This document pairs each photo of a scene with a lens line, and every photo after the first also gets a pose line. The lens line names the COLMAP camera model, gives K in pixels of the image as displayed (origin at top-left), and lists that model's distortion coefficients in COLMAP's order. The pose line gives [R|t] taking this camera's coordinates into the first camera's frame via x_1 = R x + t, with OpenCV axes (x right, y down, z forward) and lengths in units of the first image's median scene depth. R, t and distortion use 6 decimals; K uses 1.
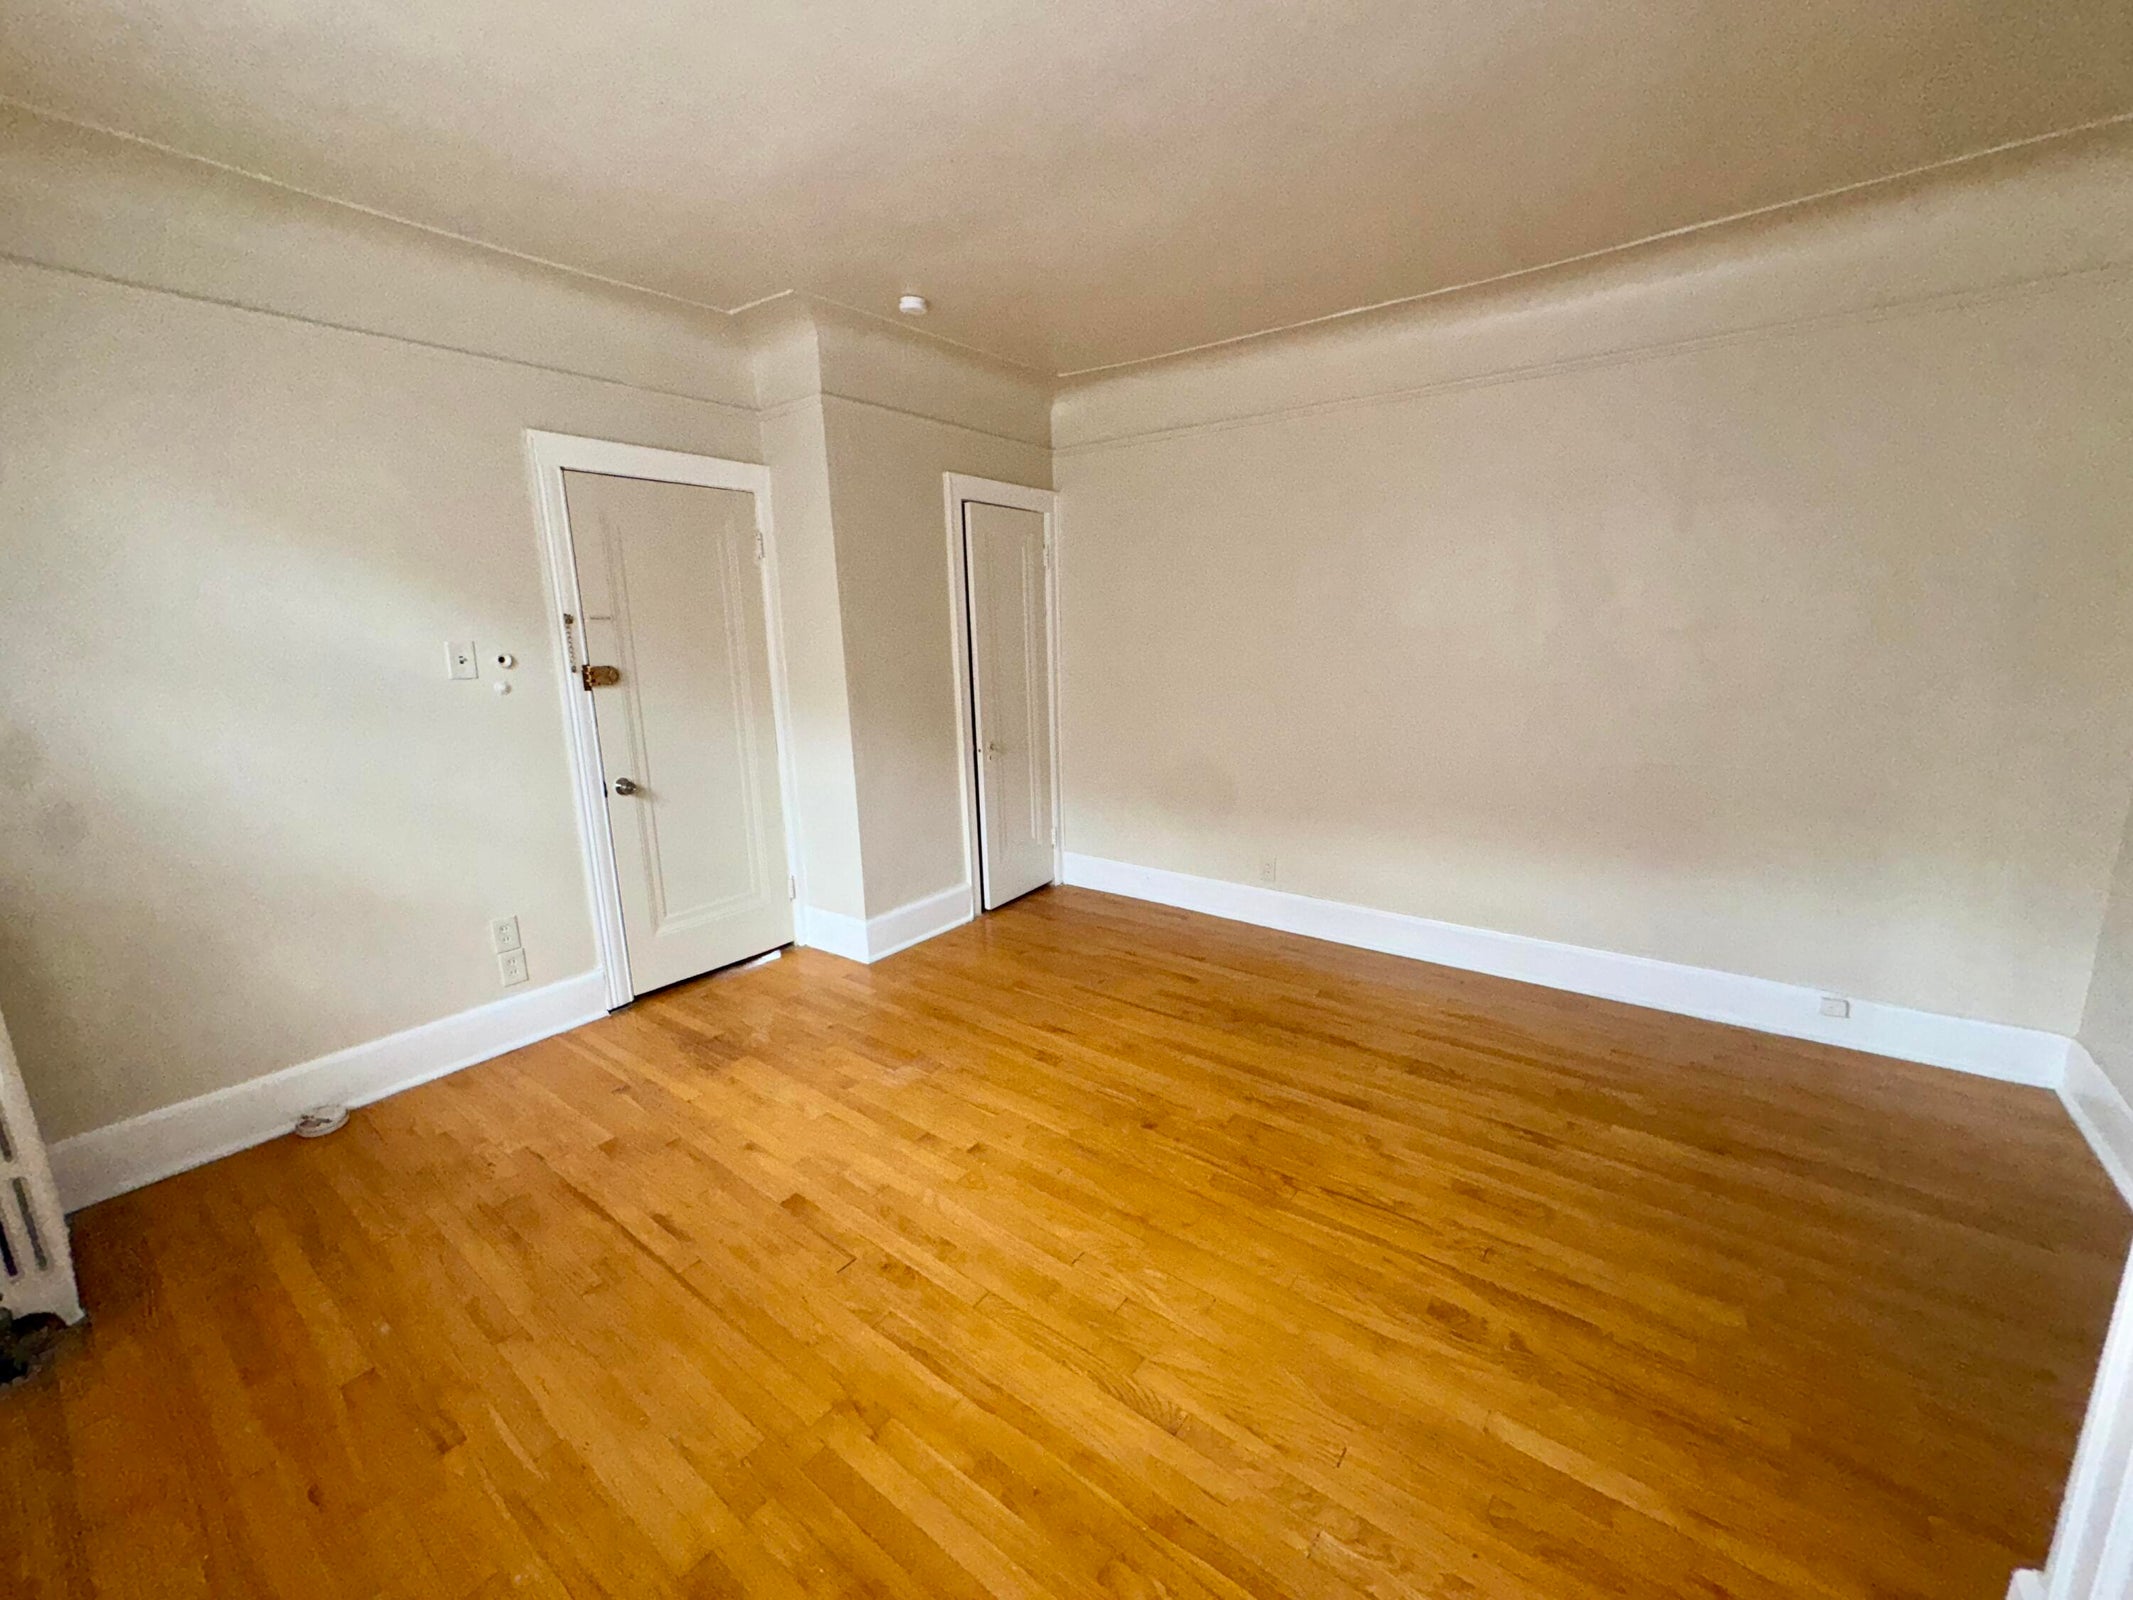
lens RADIAL K [[859.7, 0, 1066.5], [0, 859.7, 800.0], [0, 0, 1]] dist [0.010873, 0.000100]
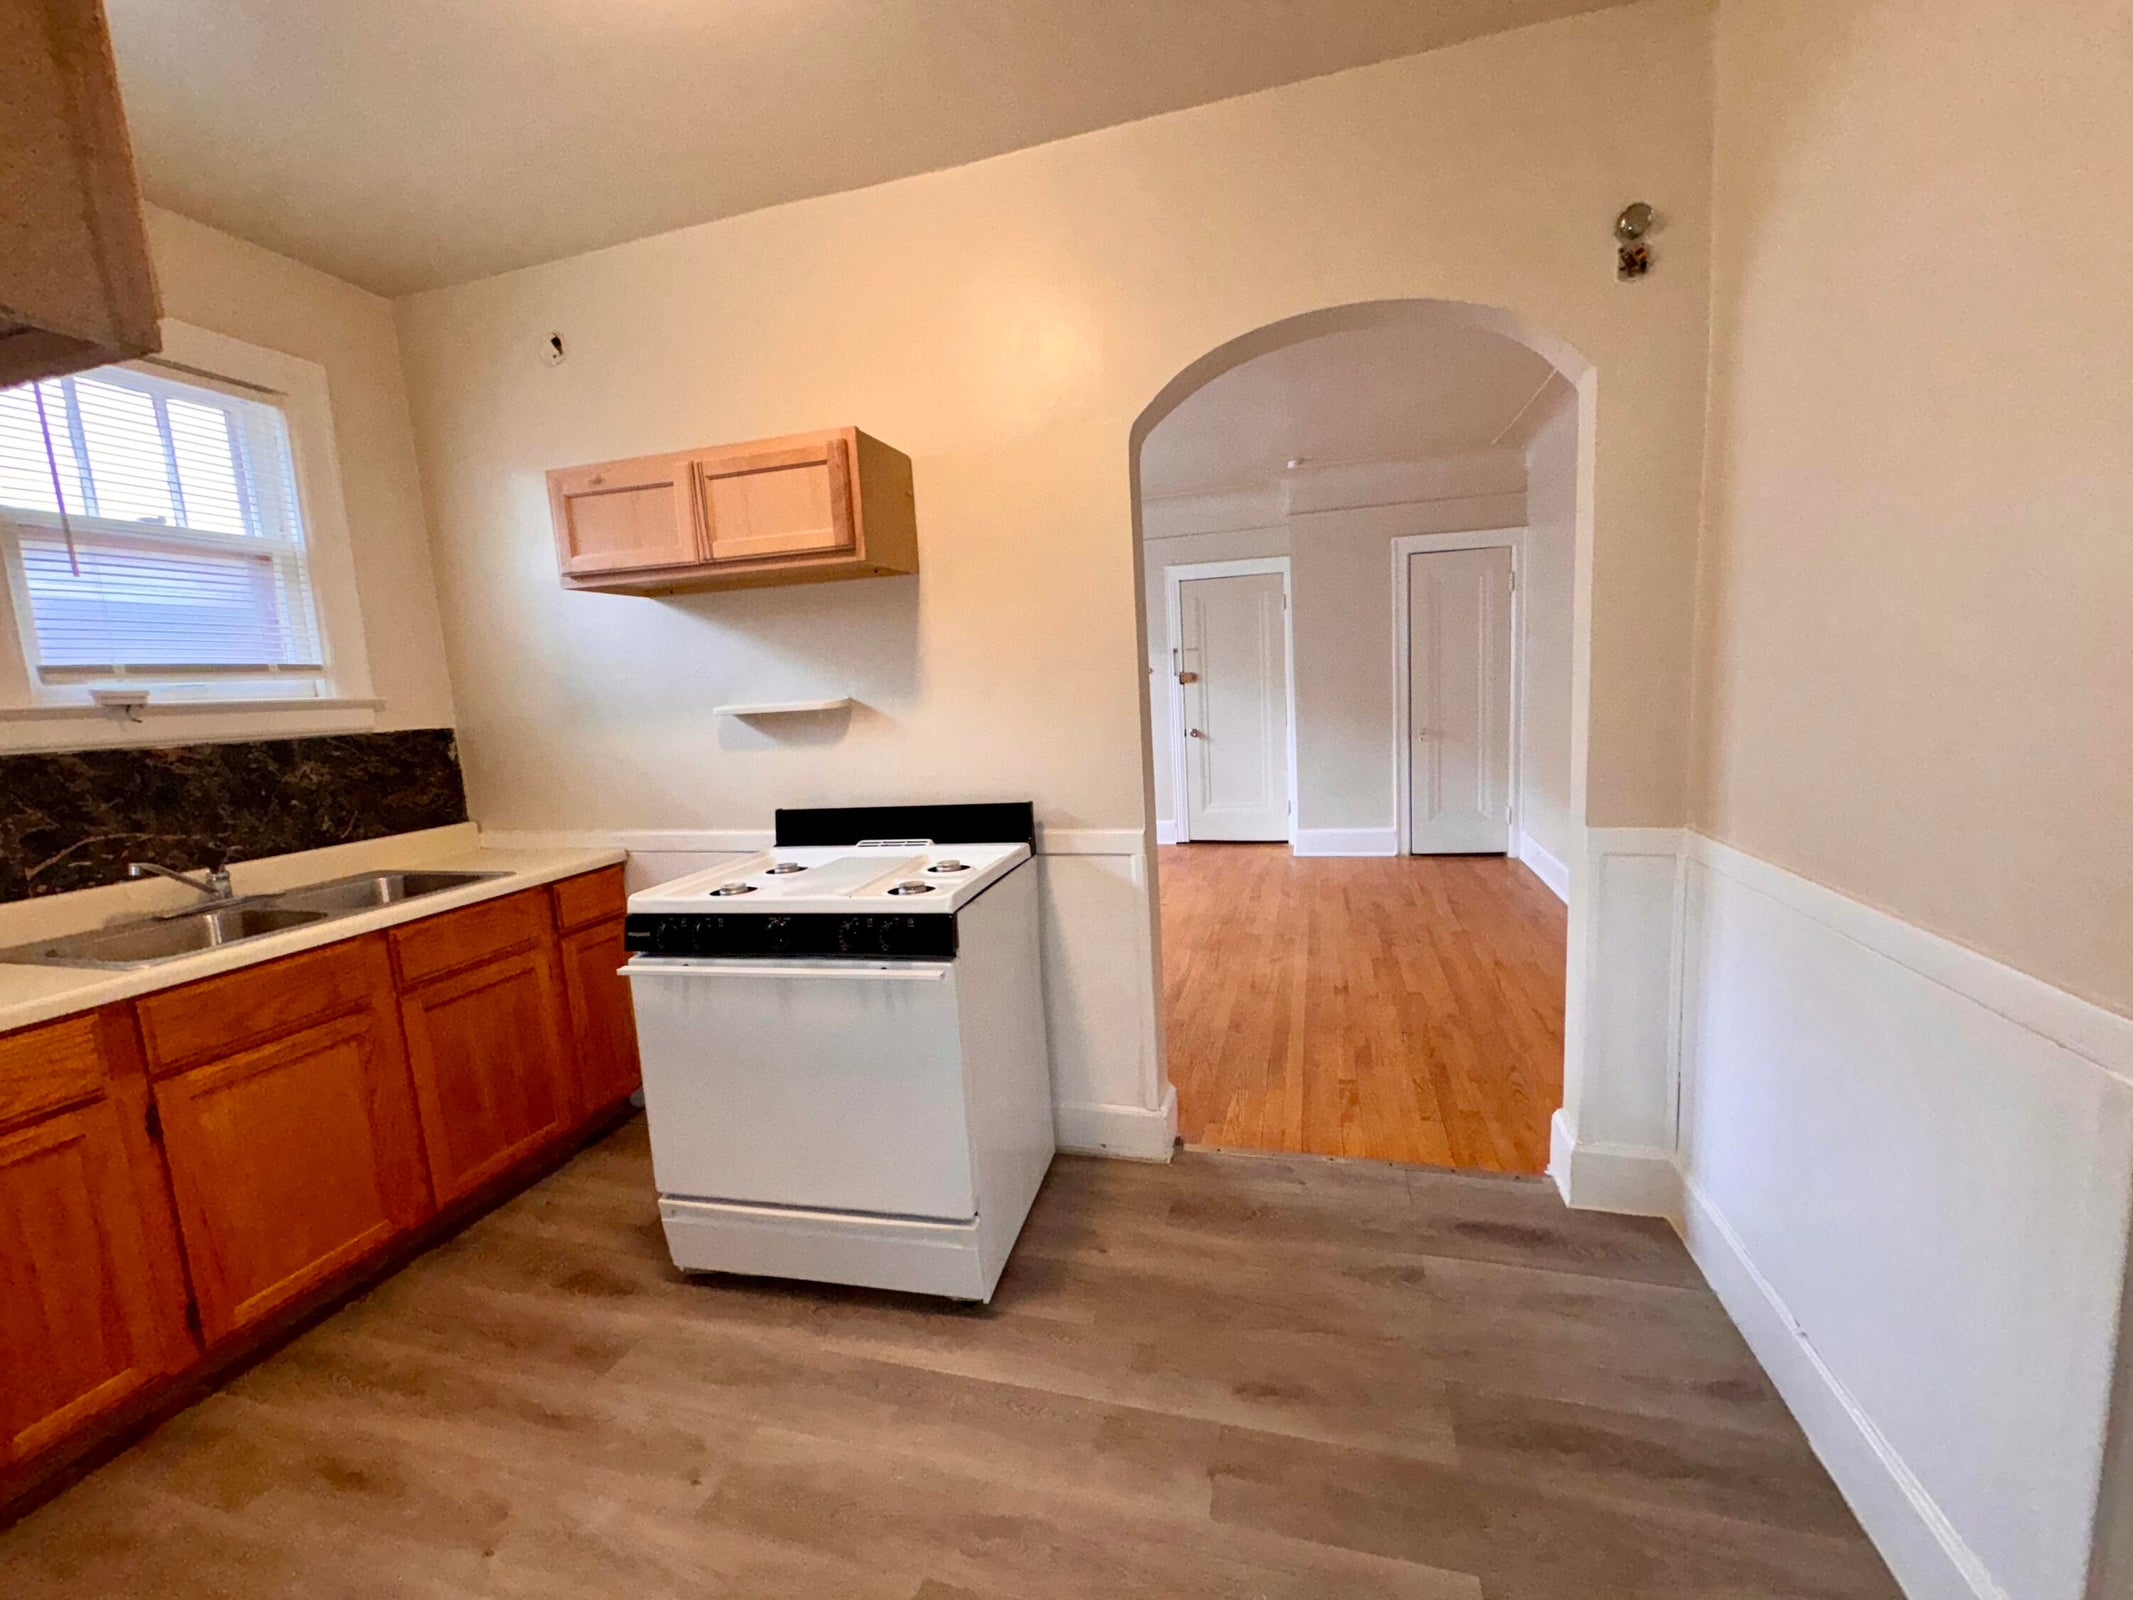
lens RADIAL K [[859.7, 0, 1066.5], [0, 859.7, 800.0], [0, 0, 1]] dist [0.010873, 0.000100]
pose [[0.361355, 0.130474, -0.923255, 1.283876], [-0.141954, 0.986317, 0.083826, 0.013810], [0.921559, 0.100769, 0.374932, -0.009267]]
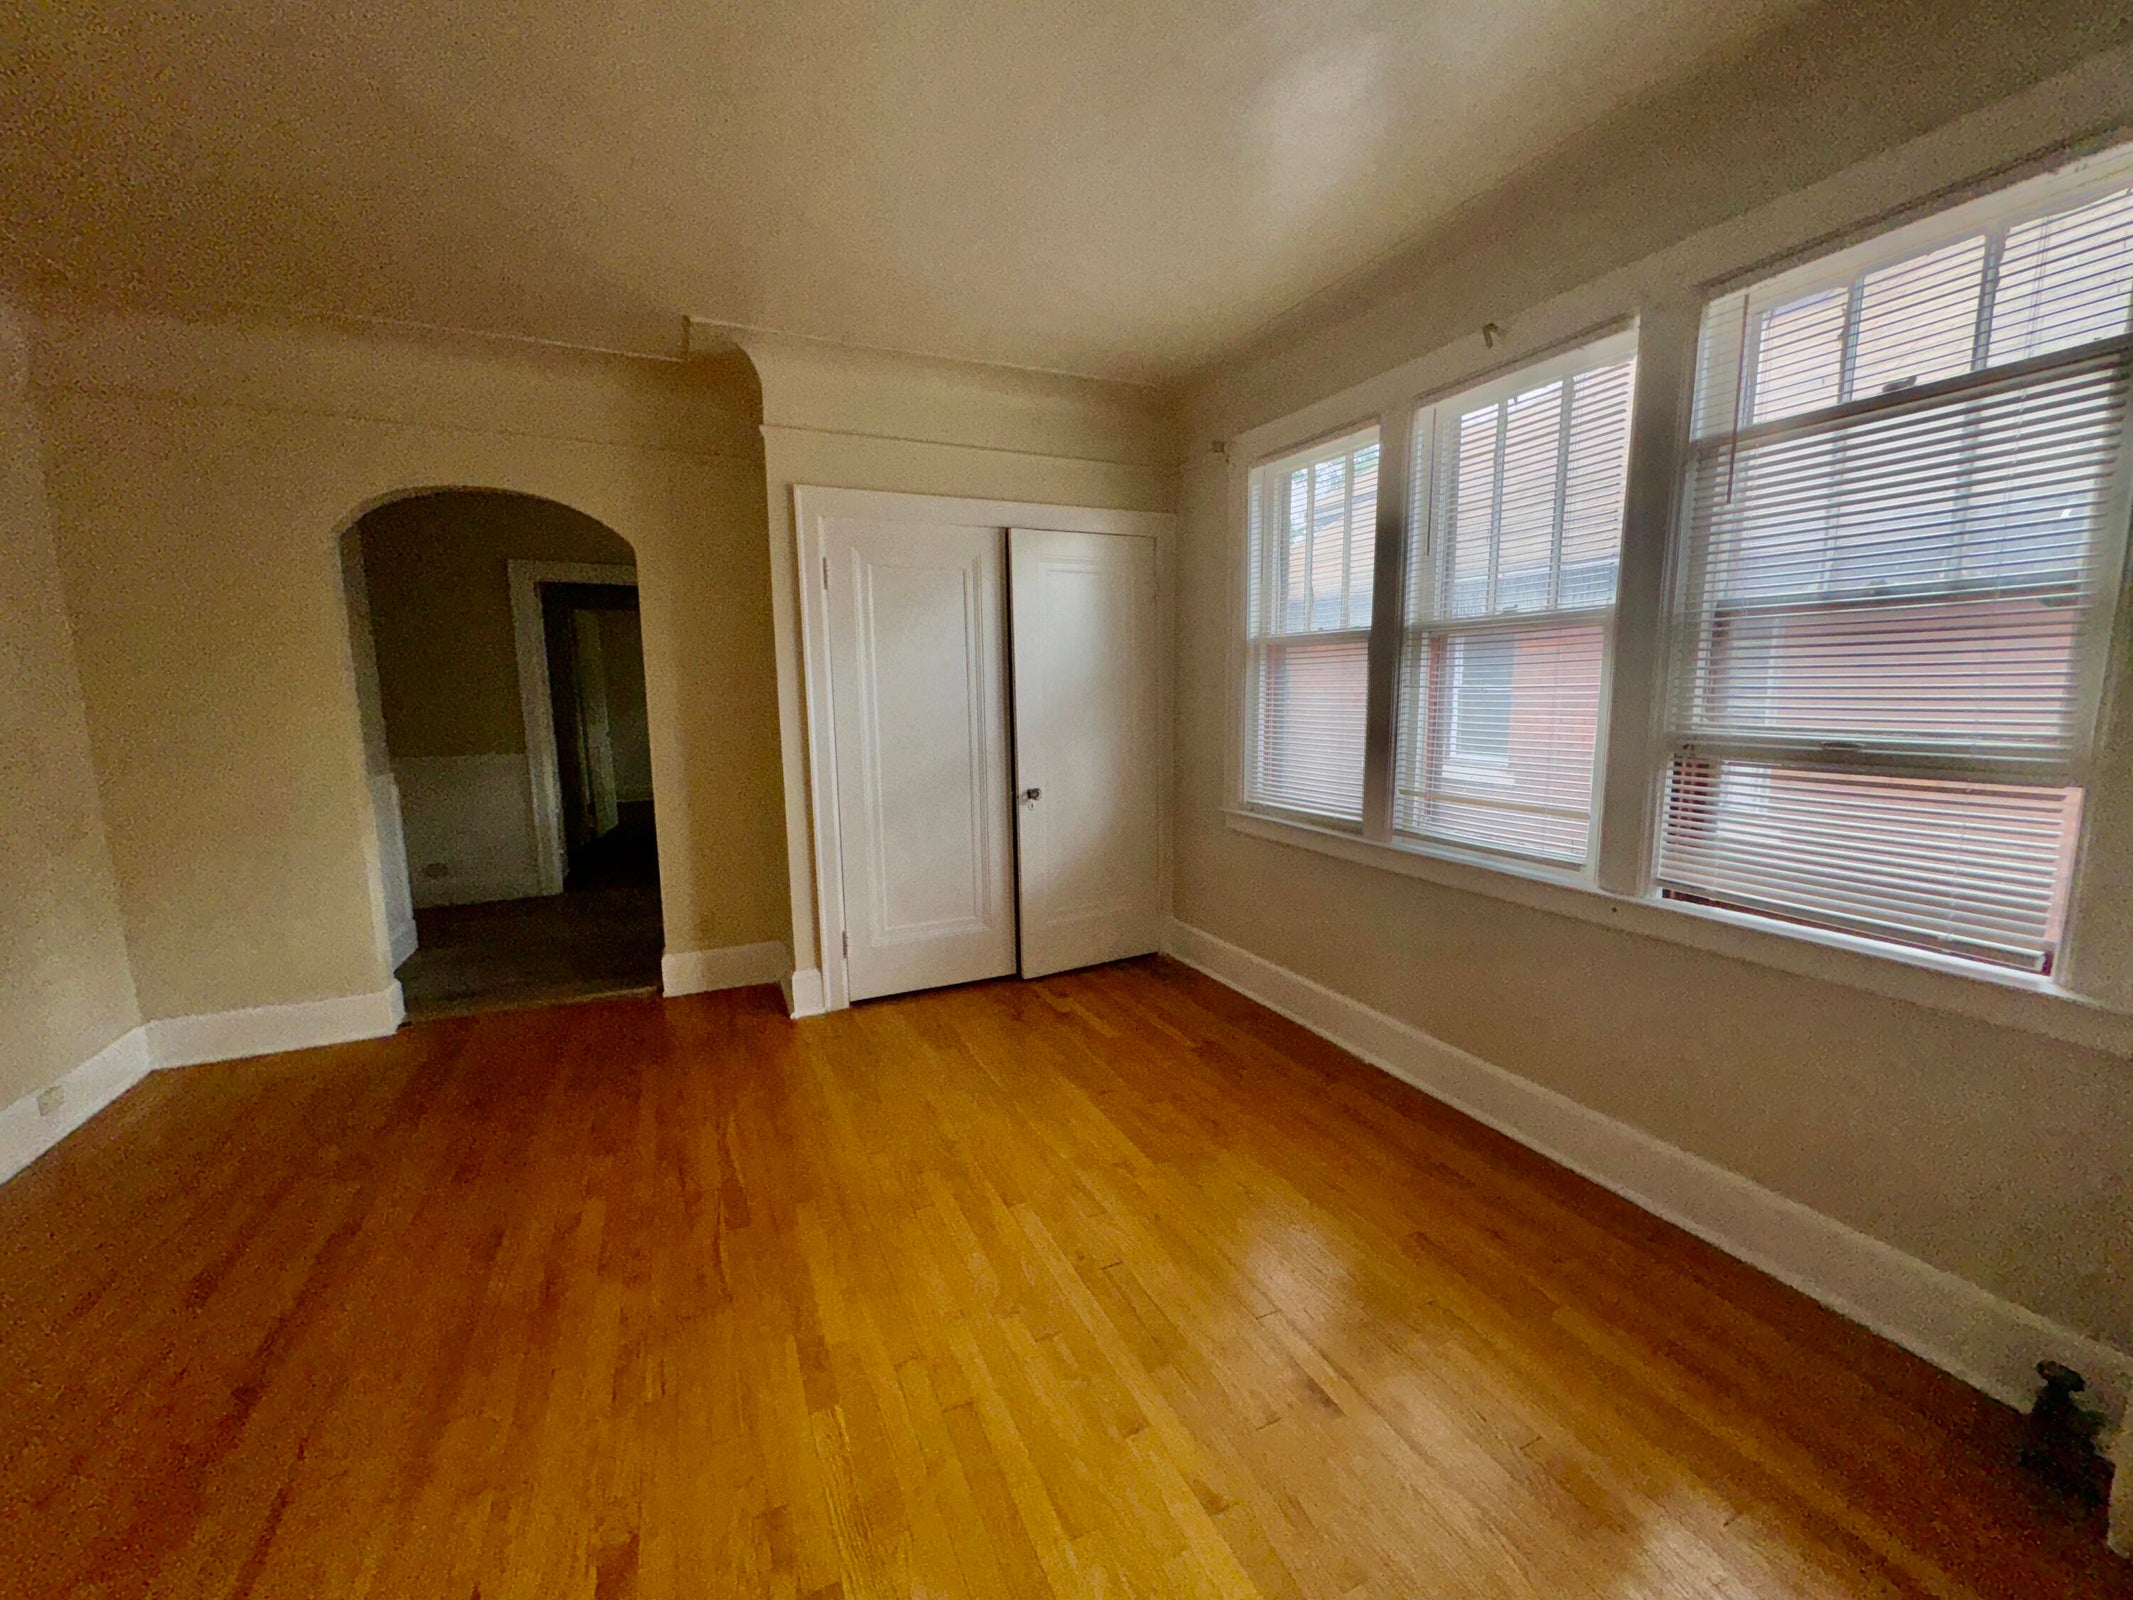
lens RADIAL K [[859.7, 0, 1066.5], [0, 859.7, 800.0], [0, 0, 1]] dist [0.010873, 0.000100]
pose [[-0.881983, -0.033801, 0.470067, -0.413803], [0.123865, 0.945733, 0.300411, -0.177236], [-0.454712, 0.323182, -0.829934, 1.052758]]
